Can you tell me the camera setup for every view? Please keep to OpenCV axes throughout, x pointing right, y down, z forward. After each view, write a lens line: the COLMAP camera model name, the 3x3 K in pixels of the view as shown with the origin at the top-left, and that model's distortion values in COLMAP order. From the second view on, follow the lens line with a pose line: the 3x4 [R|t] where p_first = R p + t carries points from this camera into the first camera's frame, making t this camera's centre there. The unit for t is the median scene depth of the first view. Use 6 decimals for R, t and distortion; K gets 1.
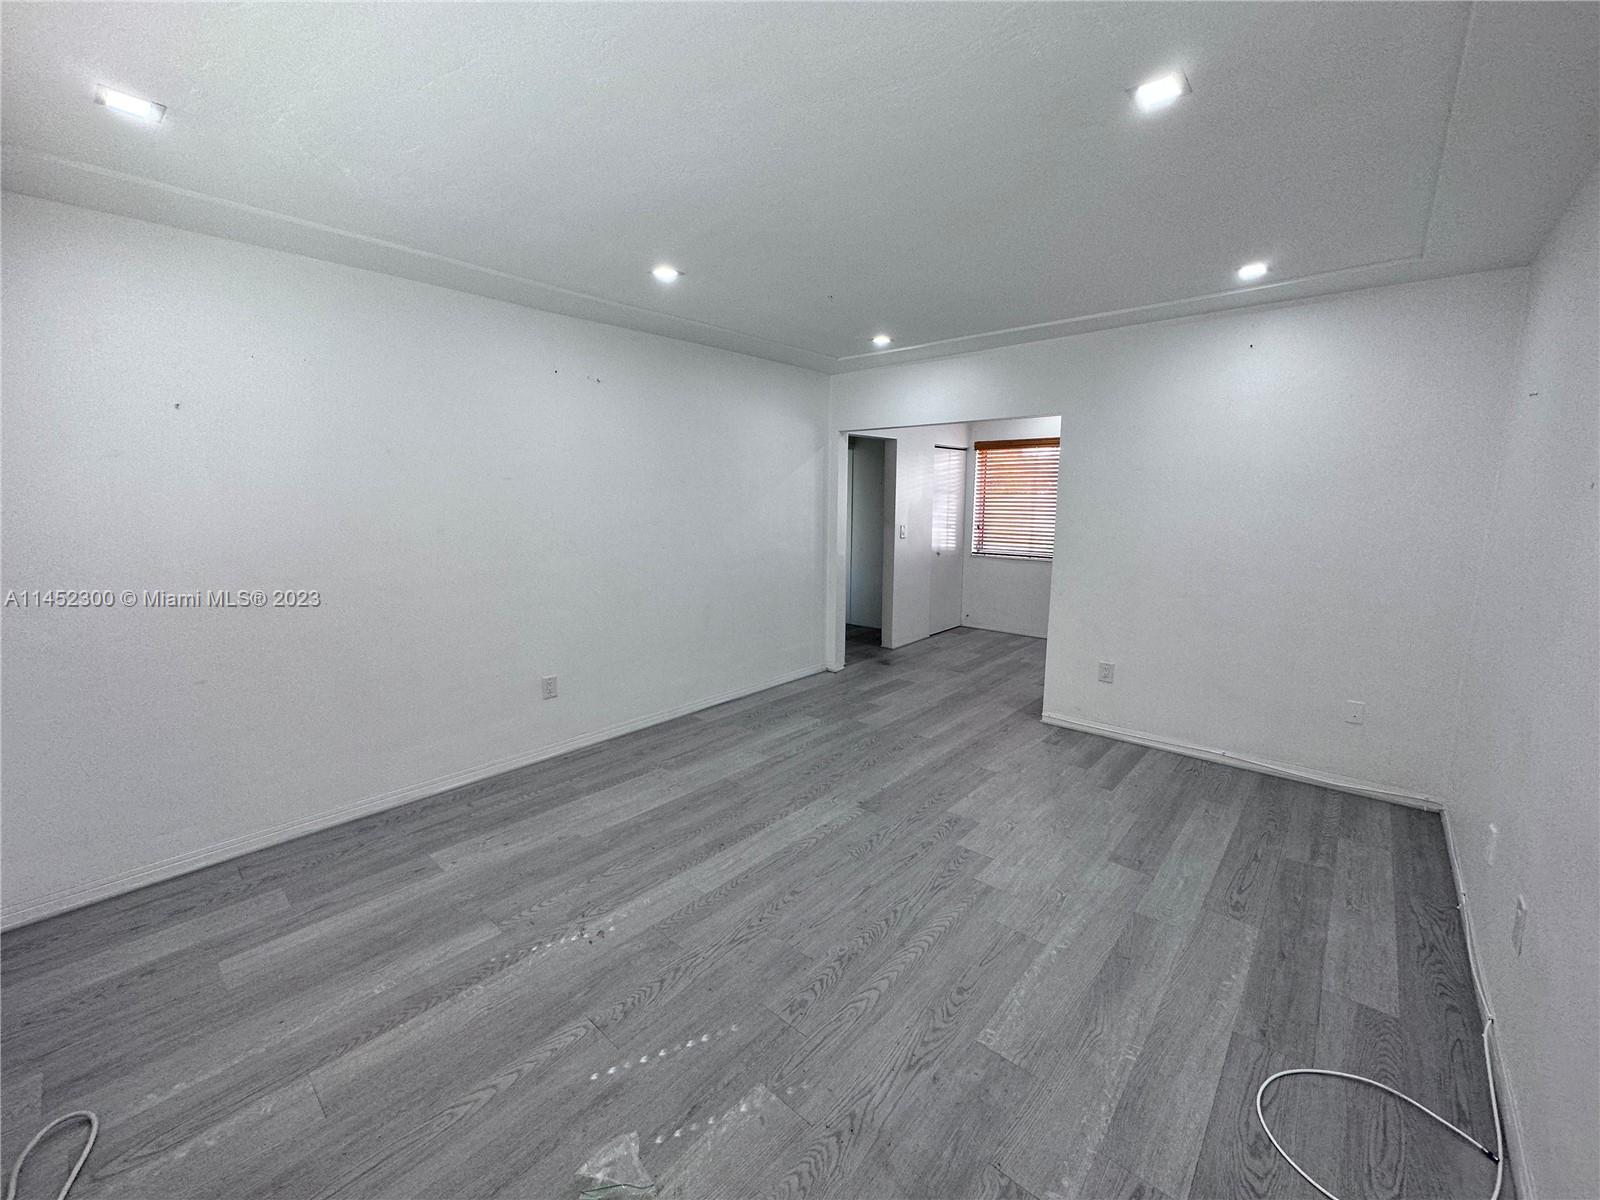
lens RADIAL K [[642.8, 0, 800.0], [0, 642.8, 600.0], [0, 0, 1]] dist [-0.000050, 0.000007]
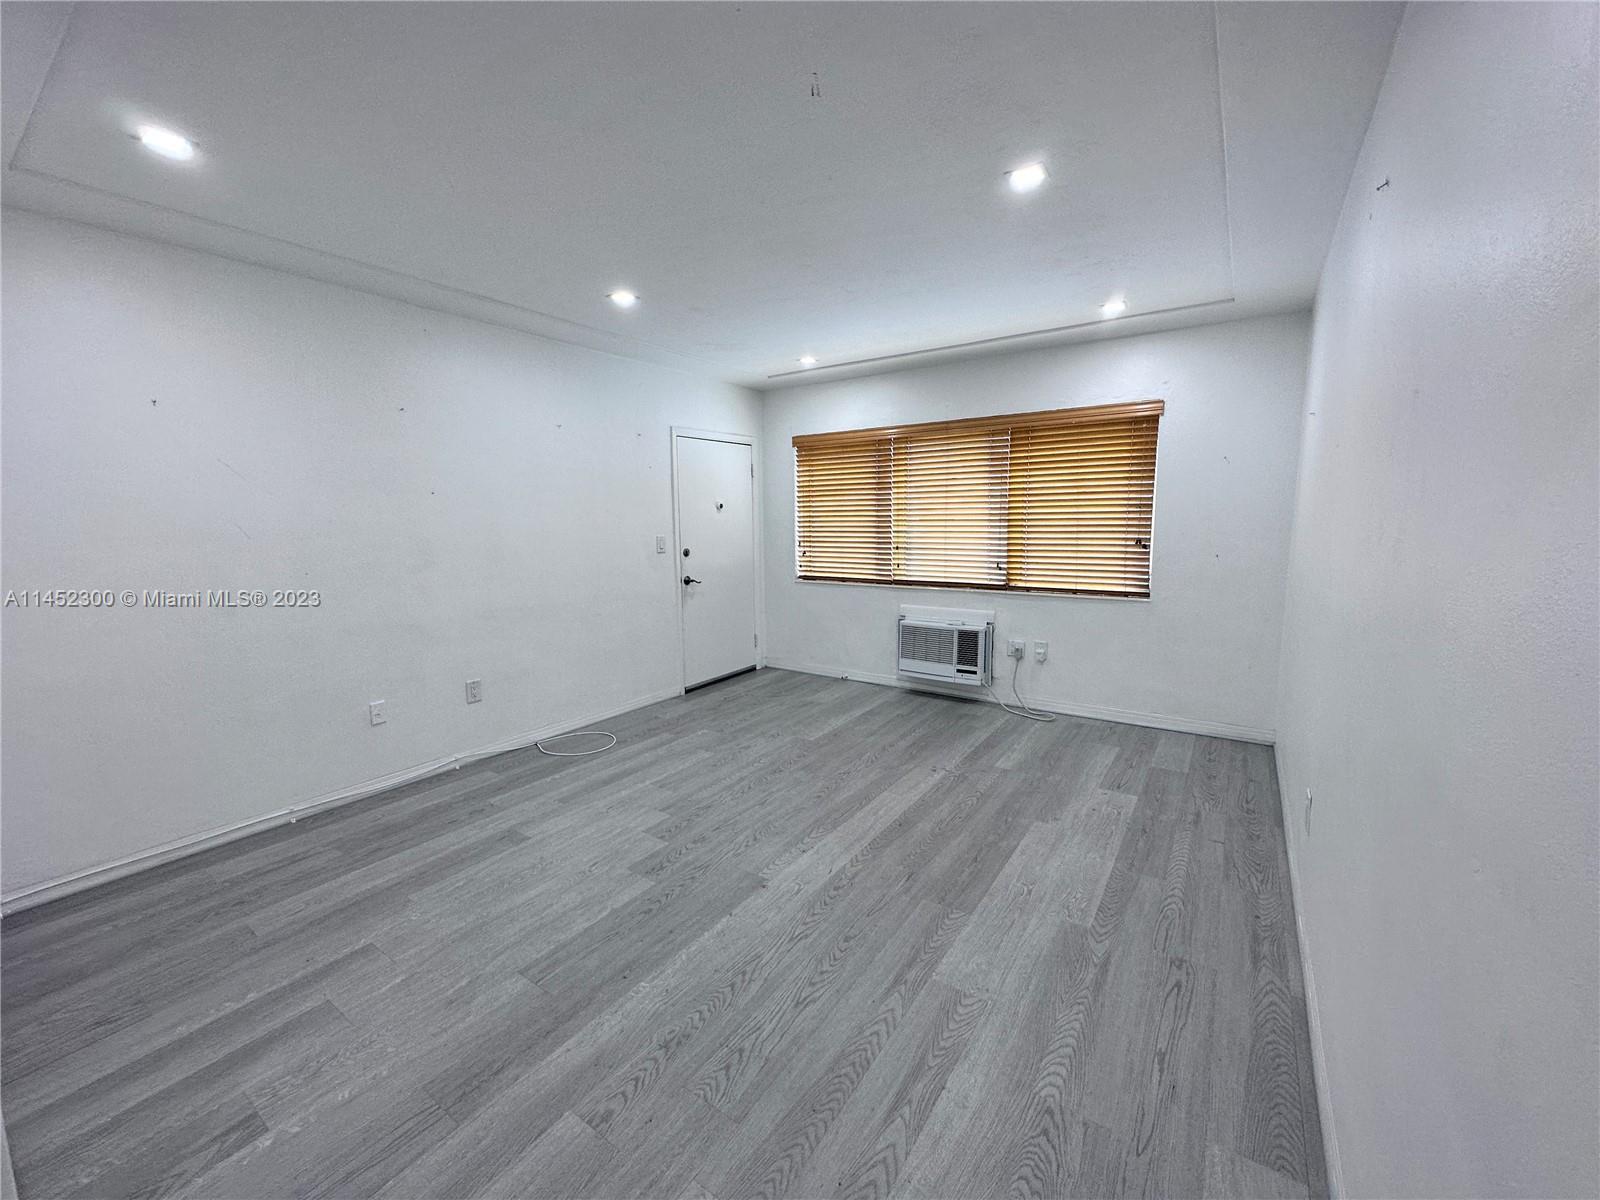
lens RADIAL K [[642.8, 0, 800.0], [0, 642.8, 600.0], [0, 0, 1]] dist [-0.000050, 0.000007]
pose [[-0.992350, 0.026513, -0.120575, 0.155481], [-0.009251, 0.957953, 0.286776, -0.265645], [0.123108, 0.285698, -0.950380, 1.891668]]
